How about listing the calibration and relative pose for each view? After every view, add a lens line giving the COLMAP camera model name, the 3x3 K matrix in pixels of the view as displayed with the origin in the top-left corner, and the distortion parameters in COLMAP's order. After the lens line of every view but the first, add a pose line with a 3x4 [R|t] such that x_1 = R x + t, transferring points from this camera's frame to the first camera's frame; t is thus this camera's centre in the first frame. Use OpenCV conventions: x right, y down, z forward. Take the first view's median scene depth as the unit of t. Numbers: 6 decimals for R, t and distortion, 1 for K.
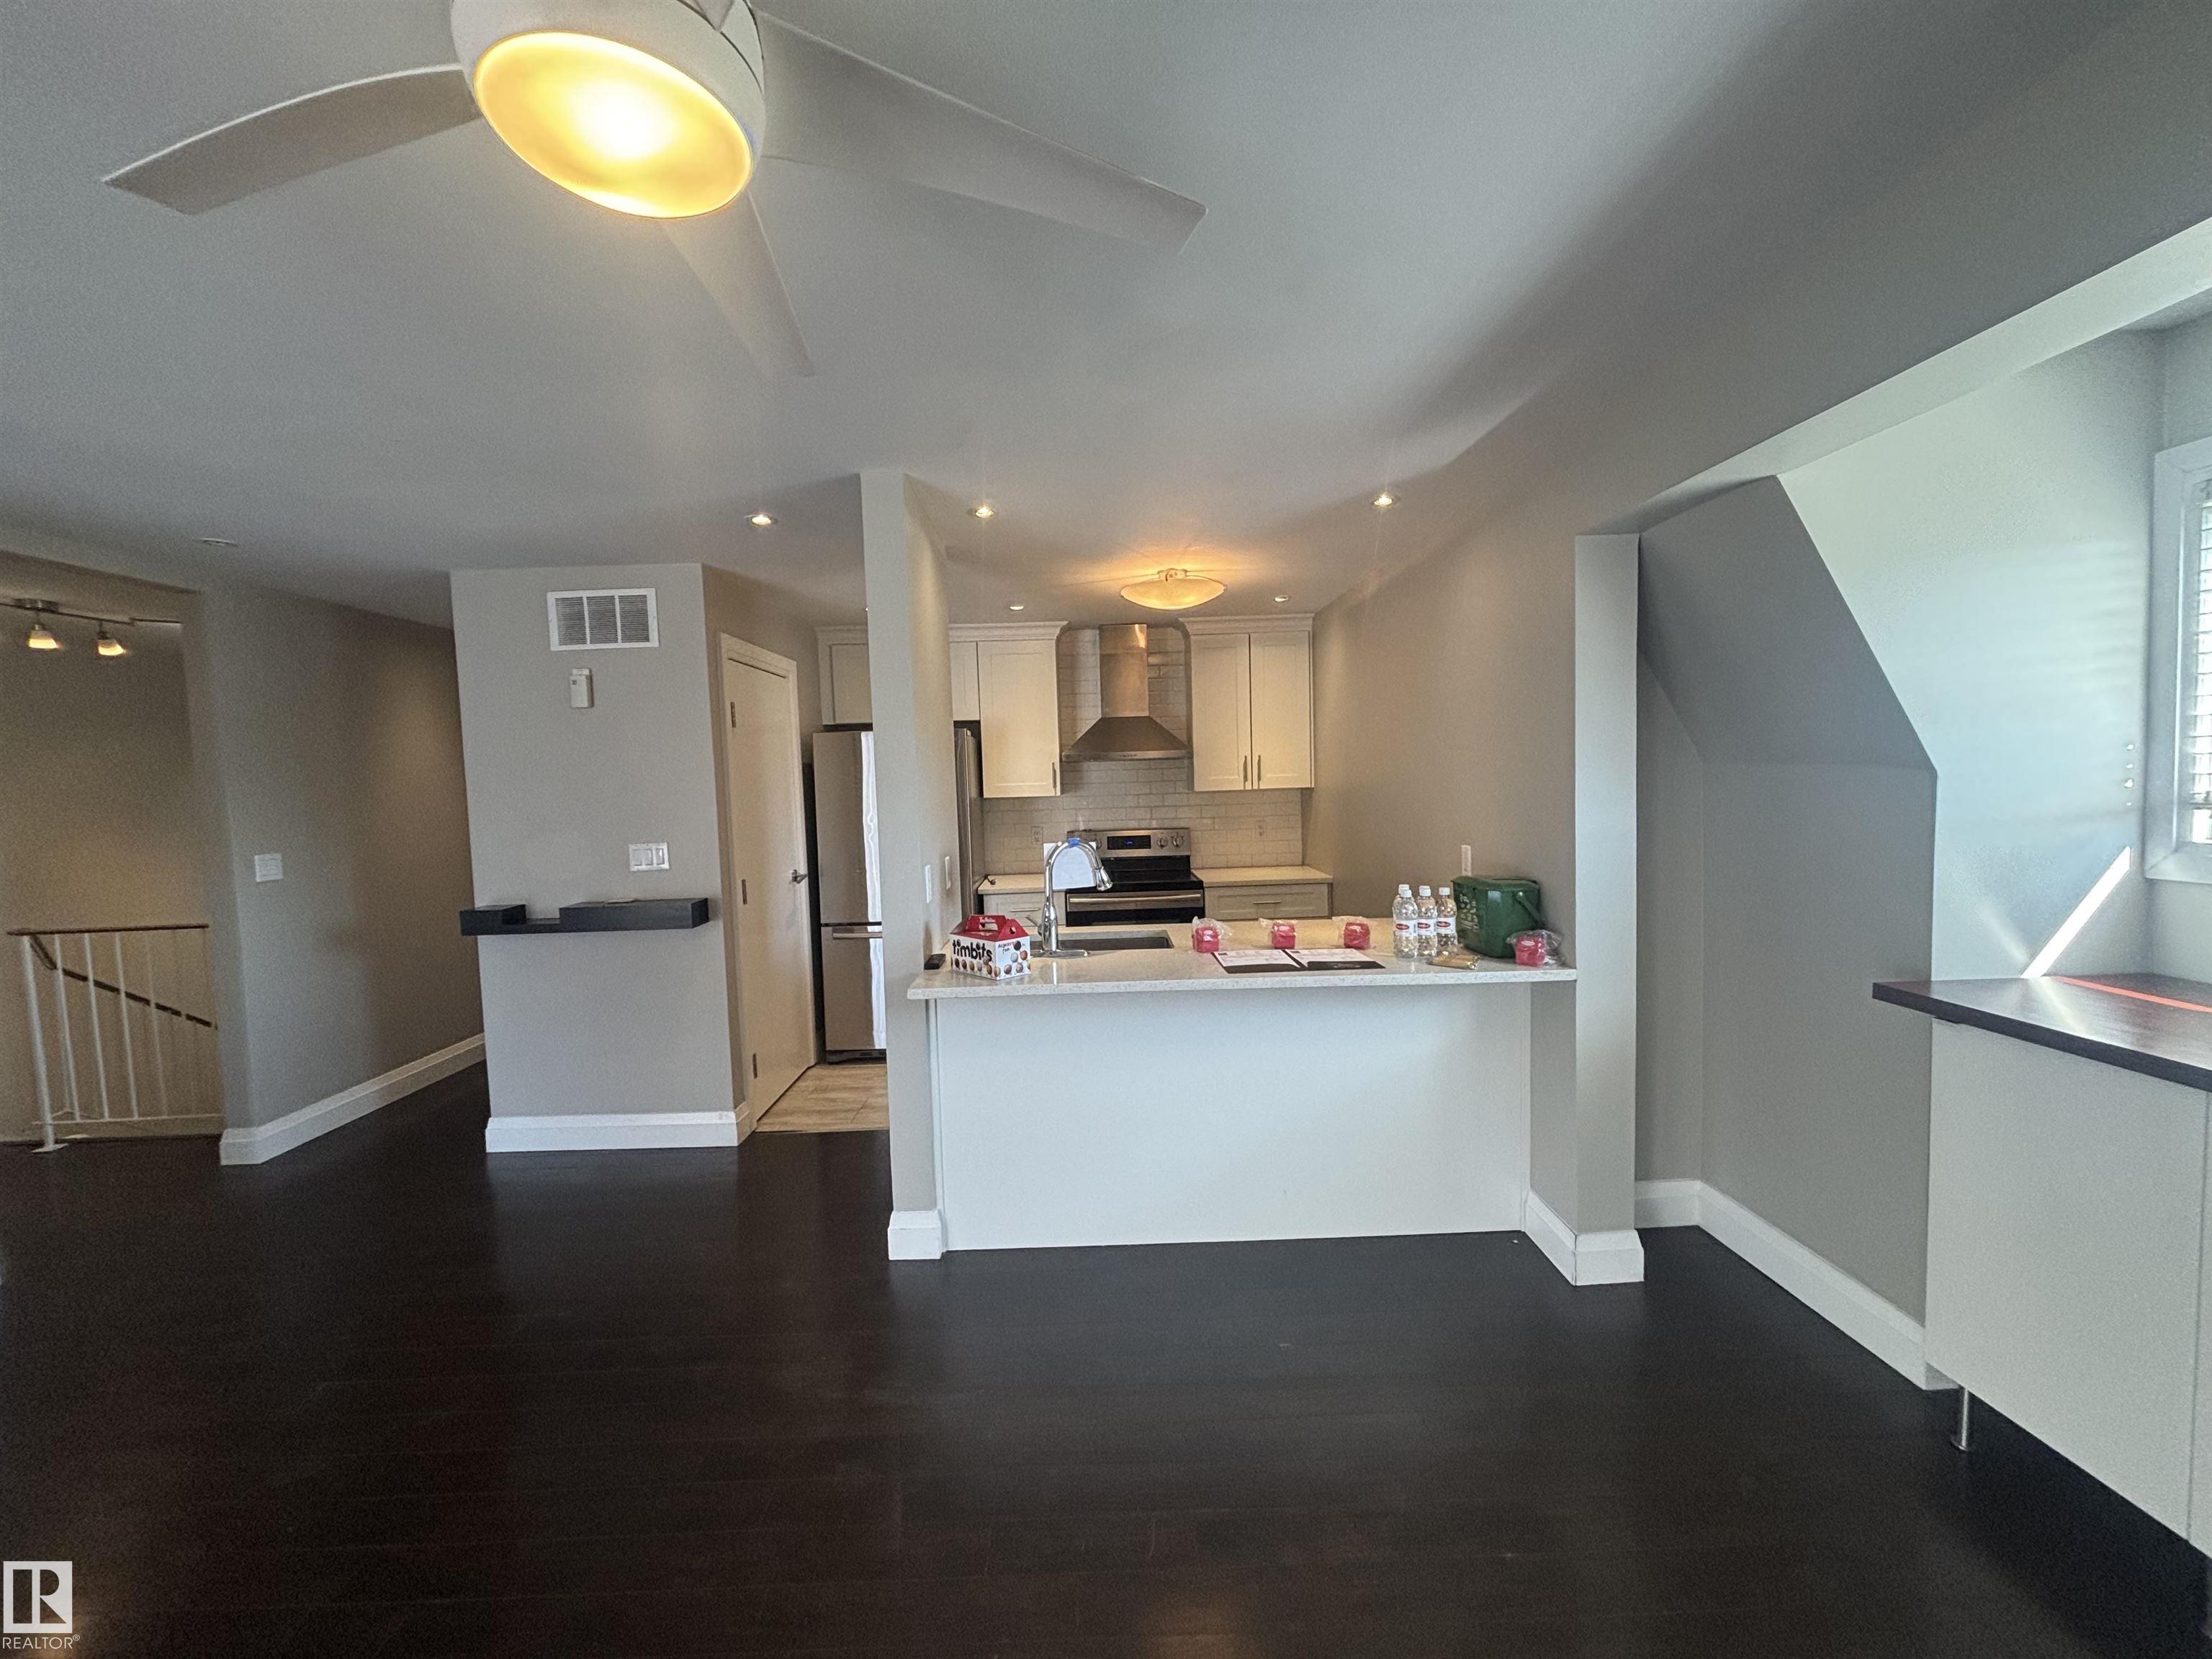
lens RADIAL K [[888.1, 0, 1102.2], [0, 888.1, 835.2], [0, 0, 1]] dist [0.000569, 0.000358]
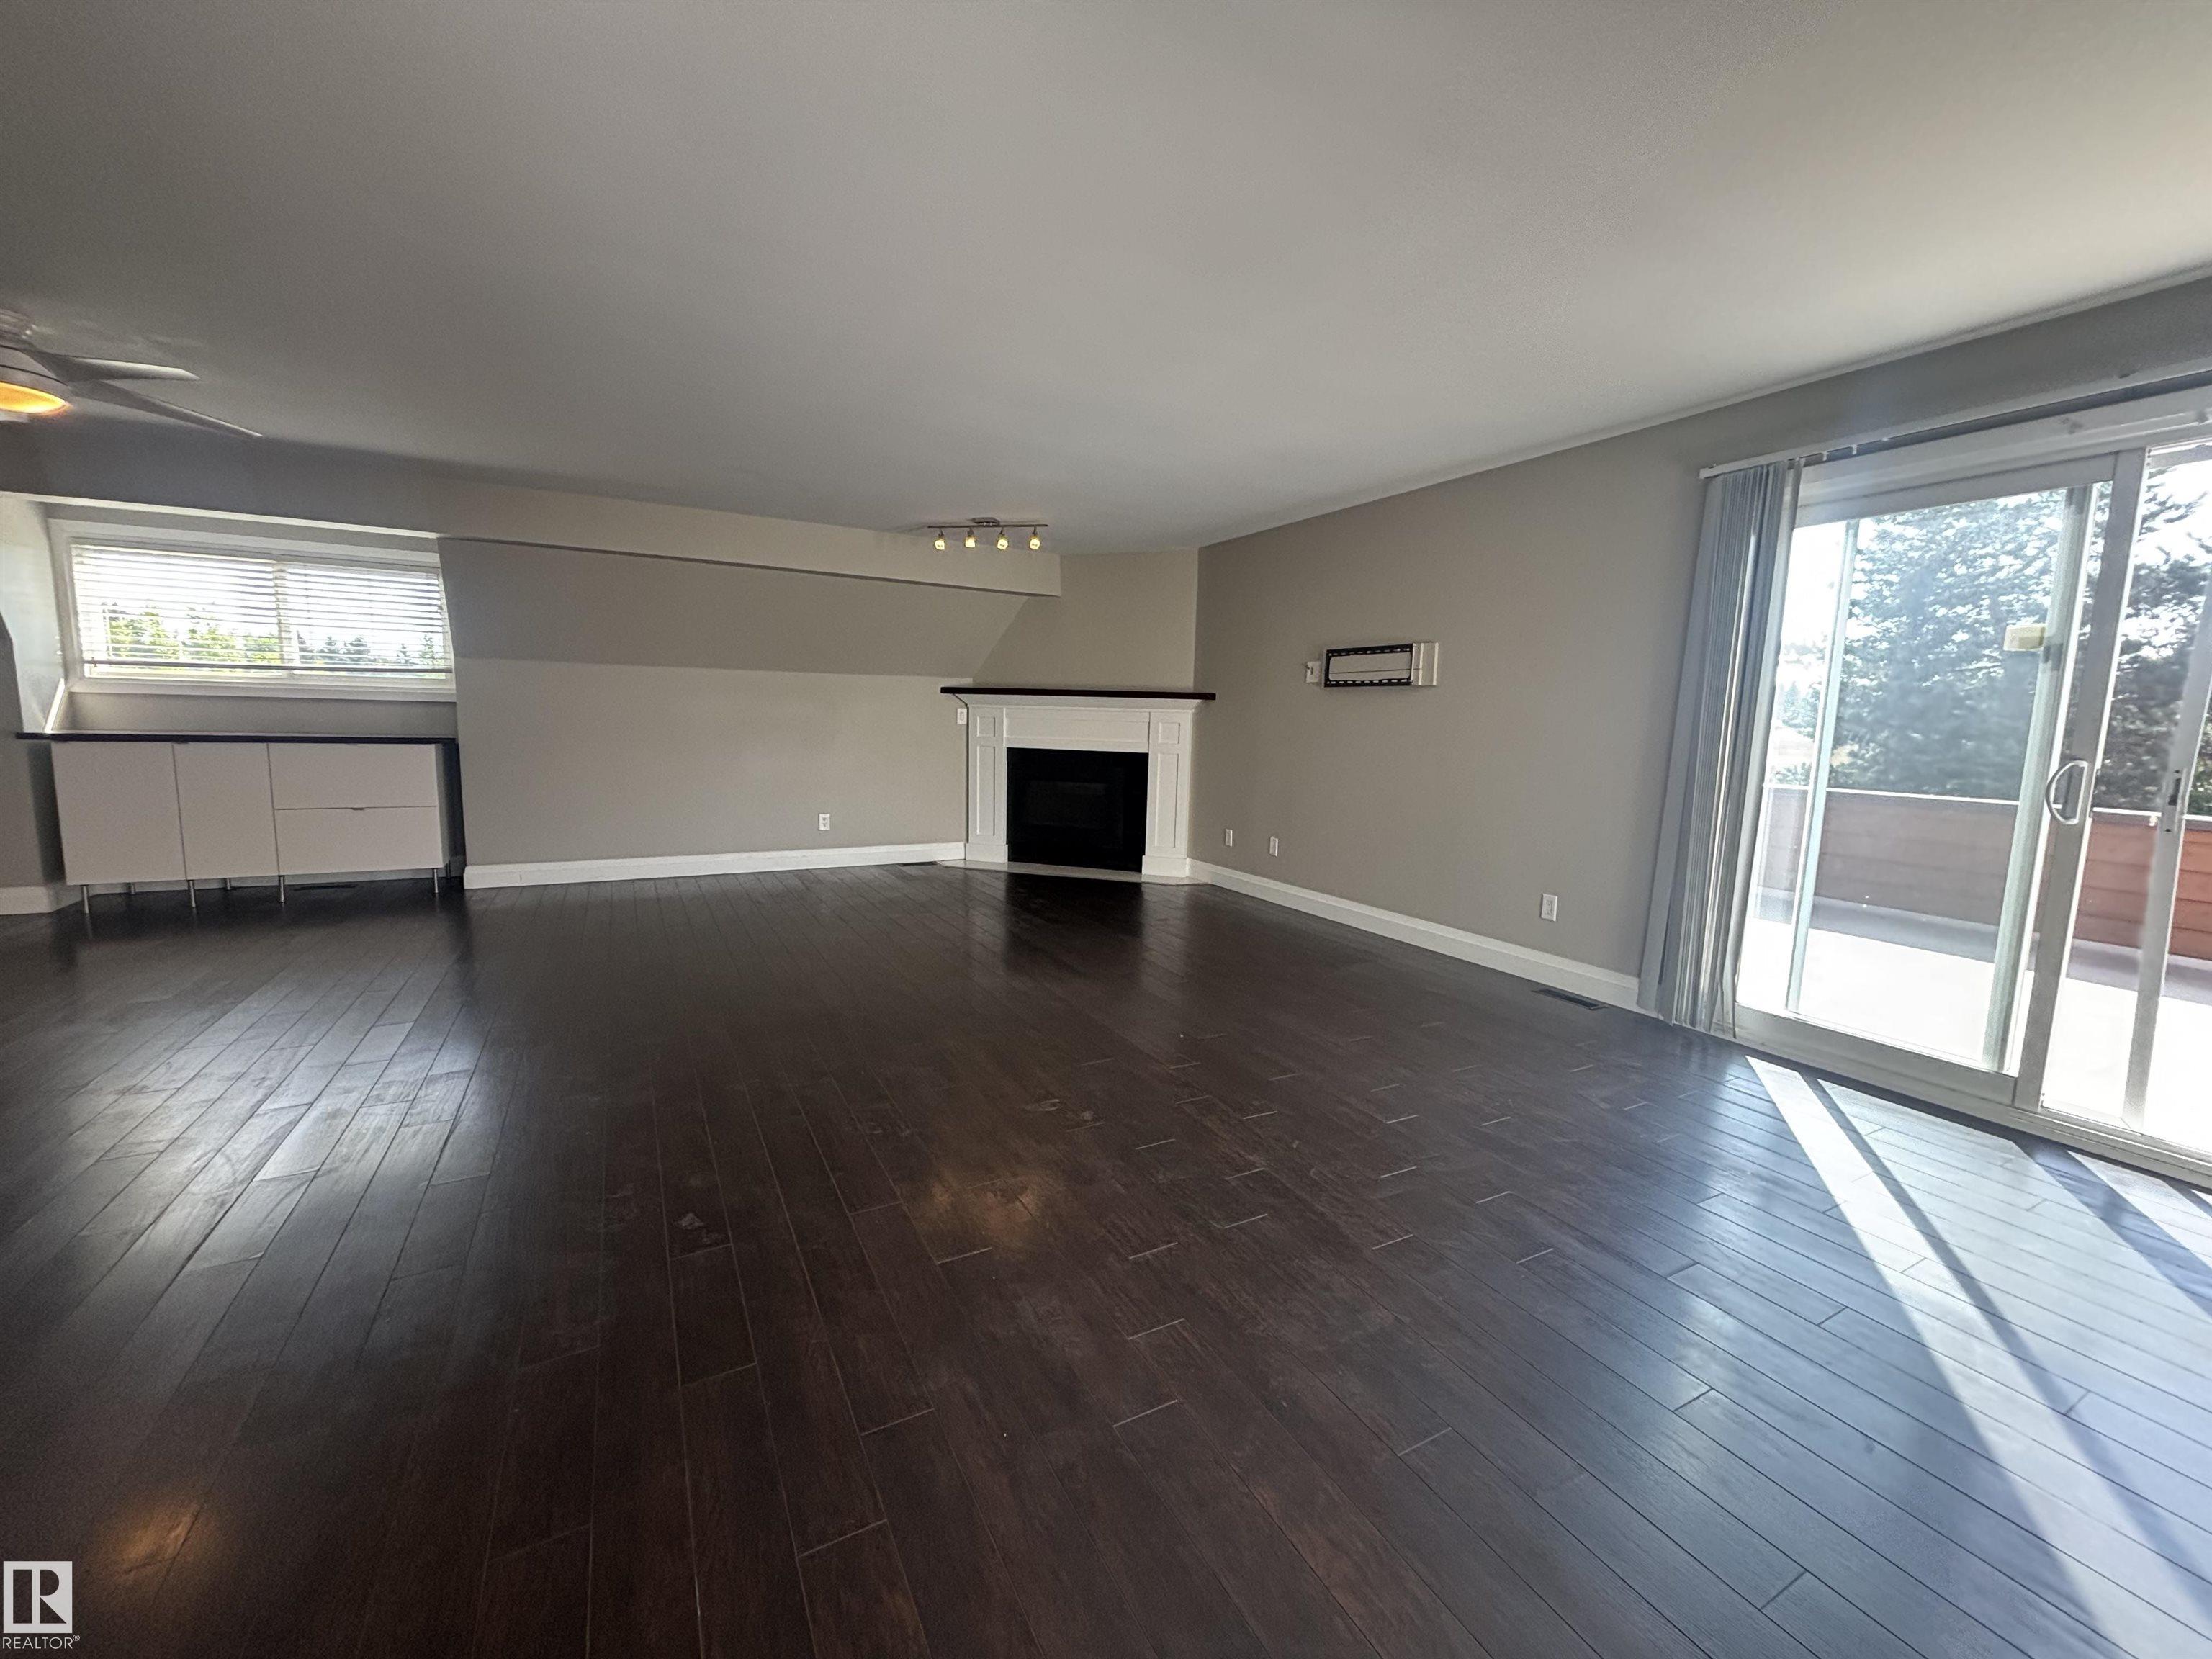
lens RADIAL K [[877.6, 0, 1101.4], [0, 877.6, 833.3], [0, 0, 1]] dist [0.000665, 0.000292]
pose [[-0.458196, -0.098070, 0.883424, -1.321523], [0.041740, 0.990424, 0.131597, 0.132764], [-0.887870, 0.097171, -0.449715, -0.235312]]
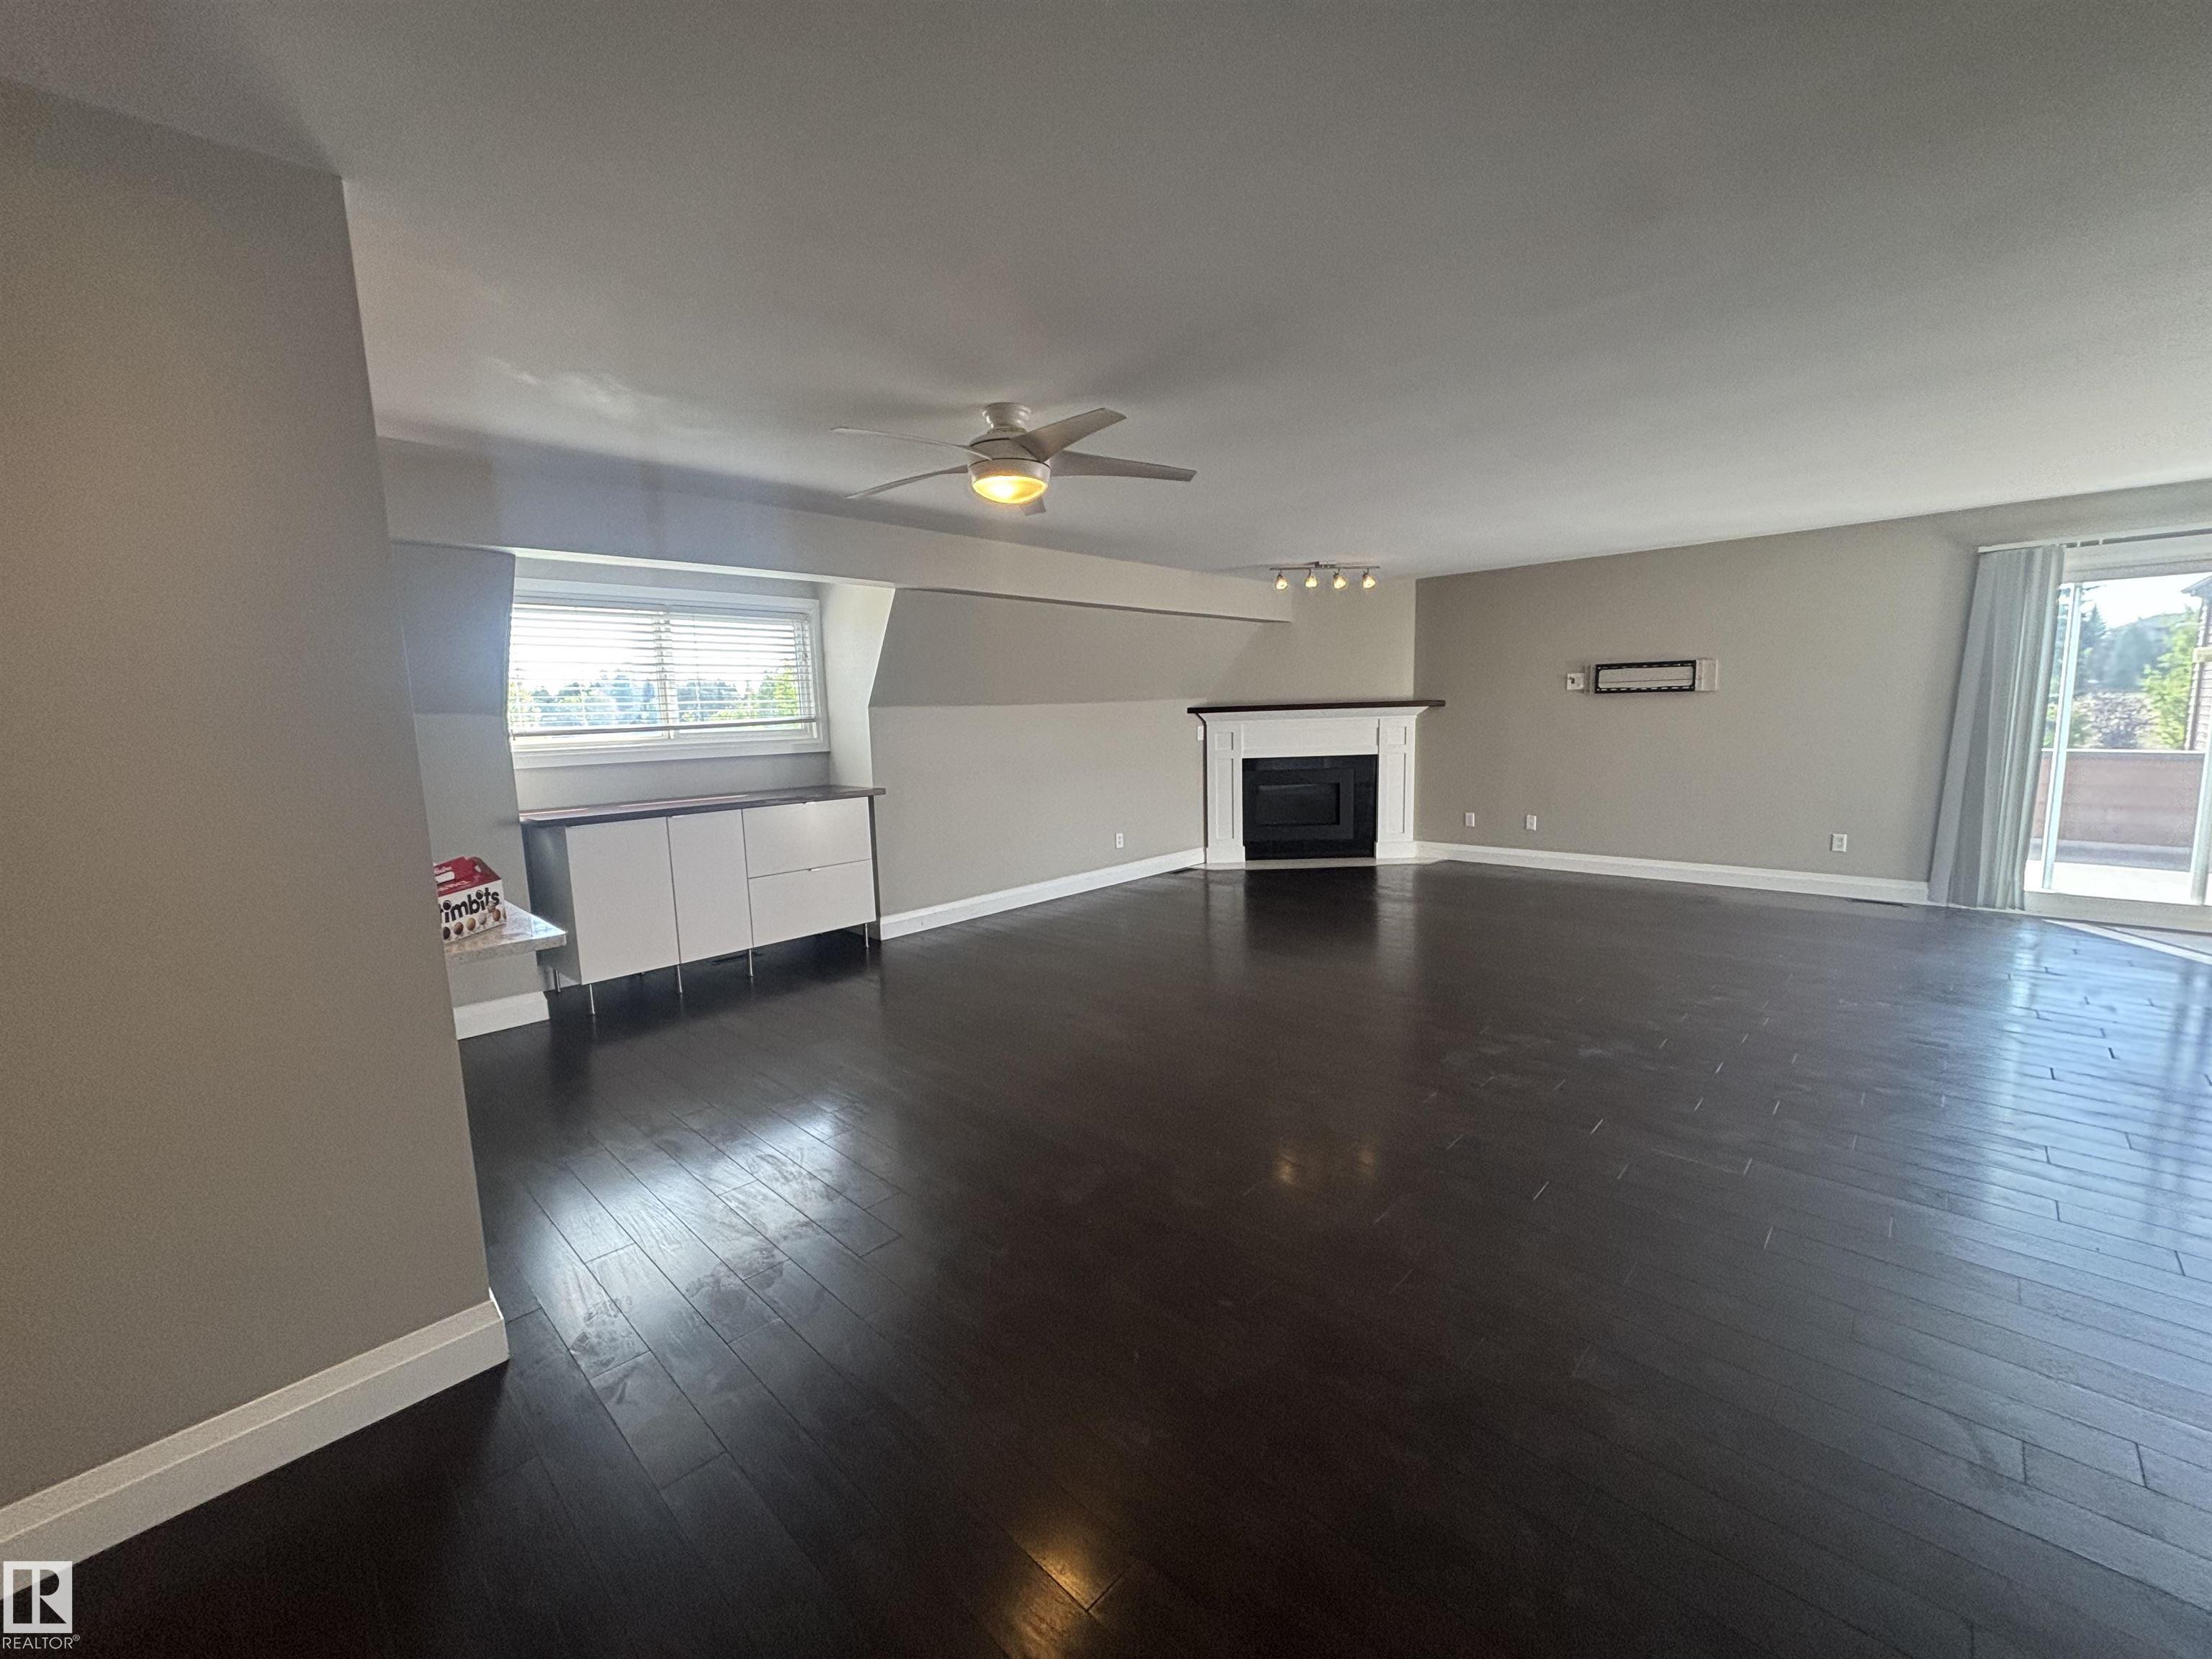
lens RADIAL K [[877.6, 0, 1101.4], [0, 877.6, 833.3], [0, 0, 1]] dist [0.000665, 0.000292]
pose [[-0.701174, -0.046126, 0.711497, -0.796364], [0.094280, 0.983144, 0.156648, 0.002390], [-0.706729, 0.176918, -0.685006, 0.807475]]
